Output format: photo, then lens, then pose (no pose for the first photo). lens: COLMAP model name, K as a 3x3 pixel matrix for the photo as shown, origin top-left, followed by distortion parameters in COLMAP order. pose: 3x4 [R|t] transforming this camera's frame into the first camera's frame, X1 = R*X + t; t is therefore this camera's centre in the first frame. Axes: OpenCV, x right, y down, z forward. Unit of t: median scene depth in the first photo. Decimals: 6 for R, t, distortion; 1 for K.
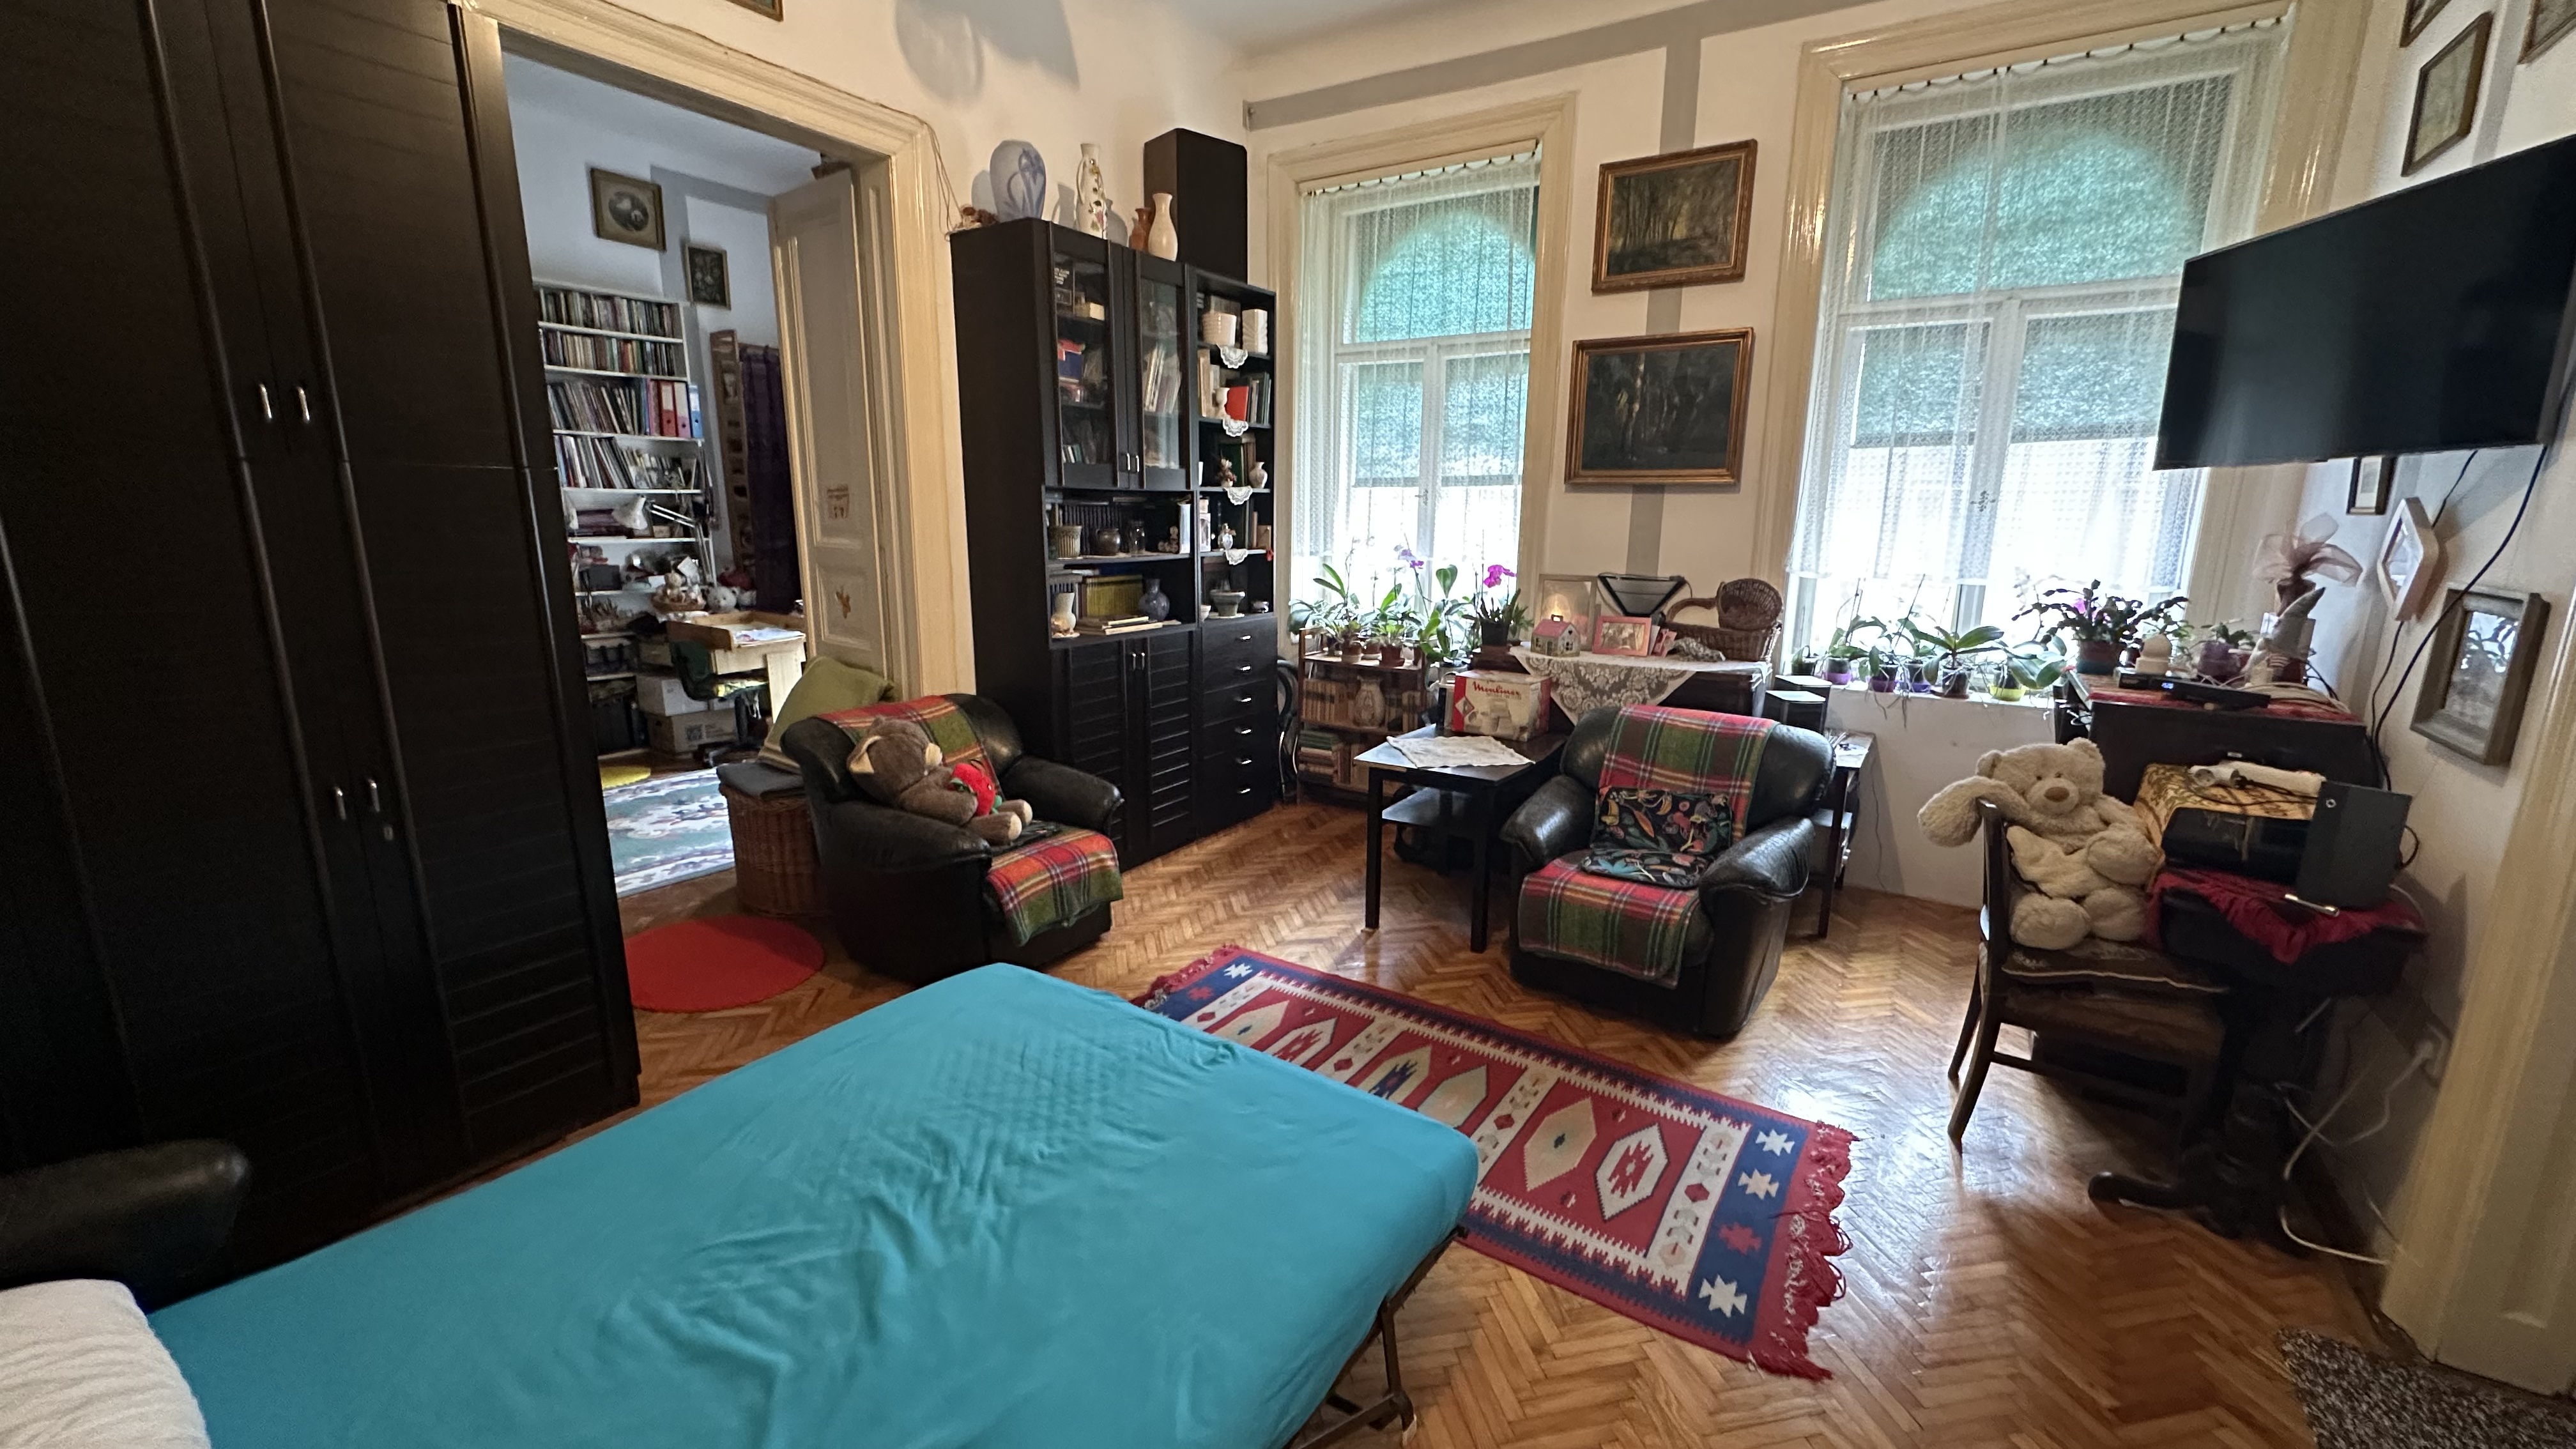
lens RADIAL K [[1041.1, 0, 1287.0], [0, 1041.1, 726.0], [0, 0, 1]] dist [-0.003048, 0.001029]
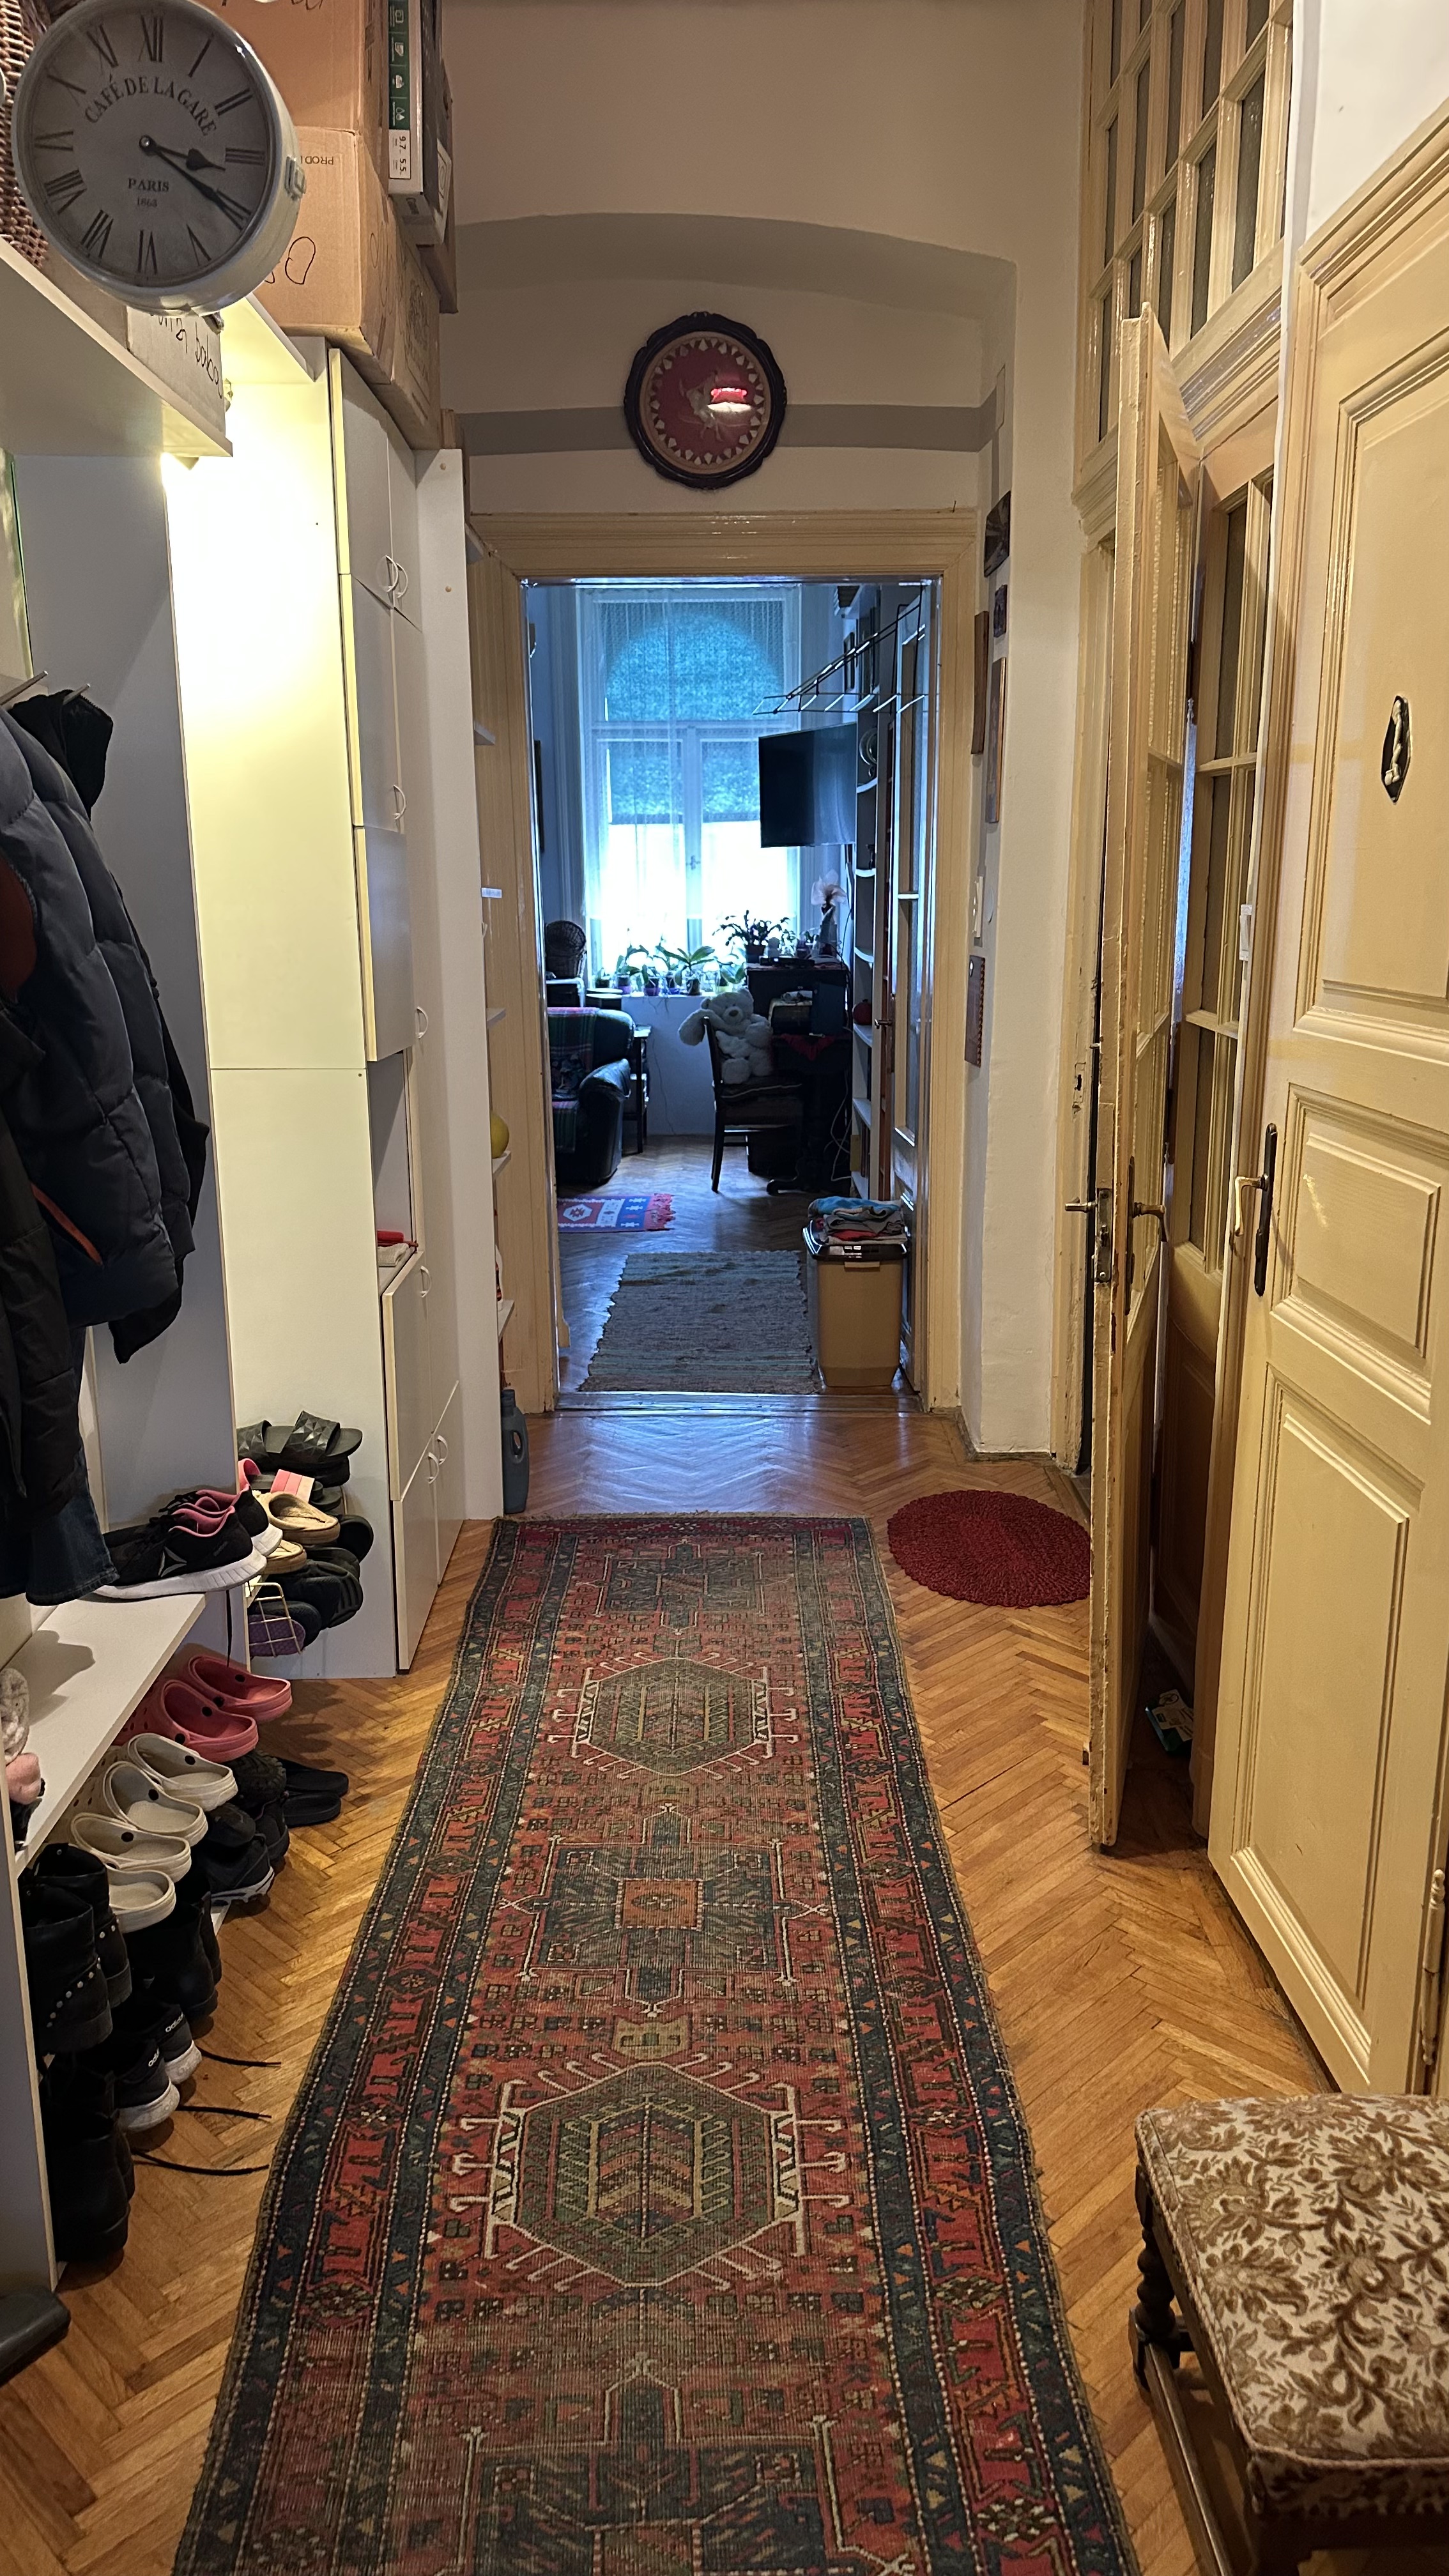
lens RADIAL K [[1819.0, 0, 742.3], [0, 1819.0, 1370.2], [0, 0, 1]] dist [0.080136, -0.102525]
pose [[0.836028, -0.163207, 0.523852, -0.801465], [0.128449, 0.986423, 0.102326, 0.254736], [-0.533439, -0.018259, 0.845641, -1.329929]]
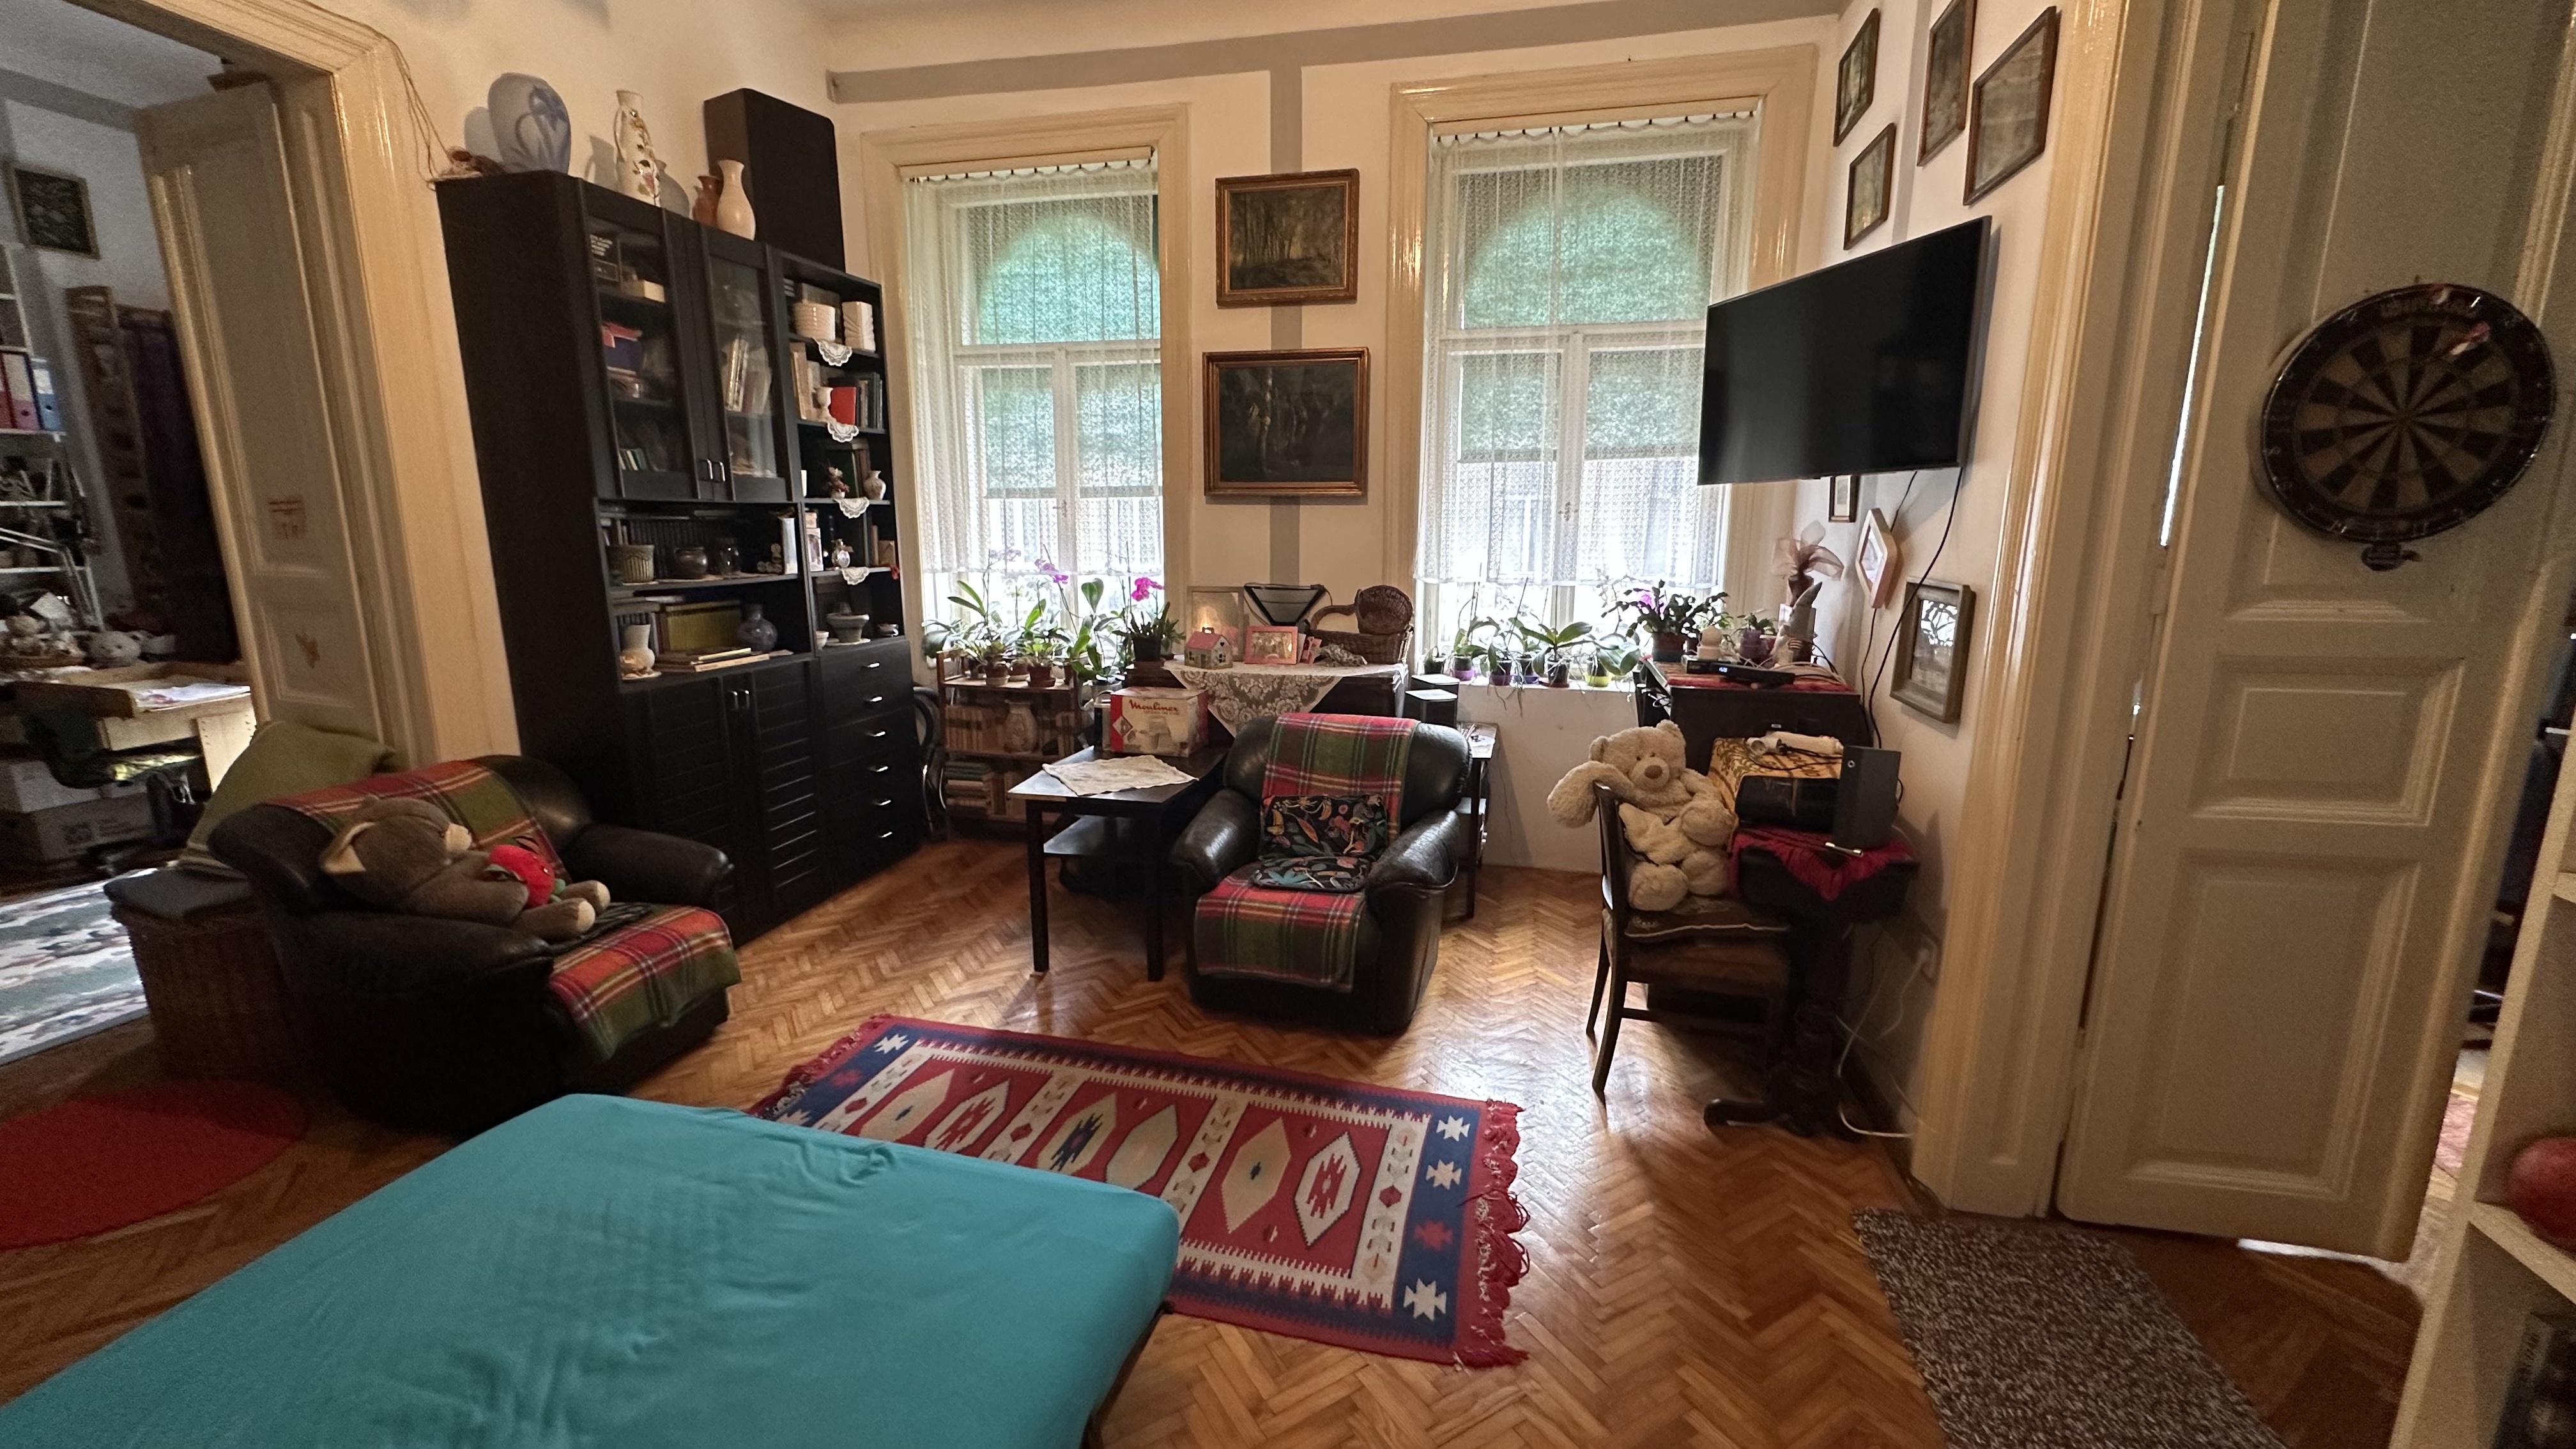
lens RADIAL K [[1041.1, 0, 1293.3], [0, 1041.1, 727.4], [0, 0, 1]] dist [-0.003048, 0.001029]
pose [[0.941813, -0.071814, 0.328377, 0.003380], [0.074258, 0.997226, 0.005110, -0.011001], [-0.327833, 0.019572, 0.944533, 0.038745]]
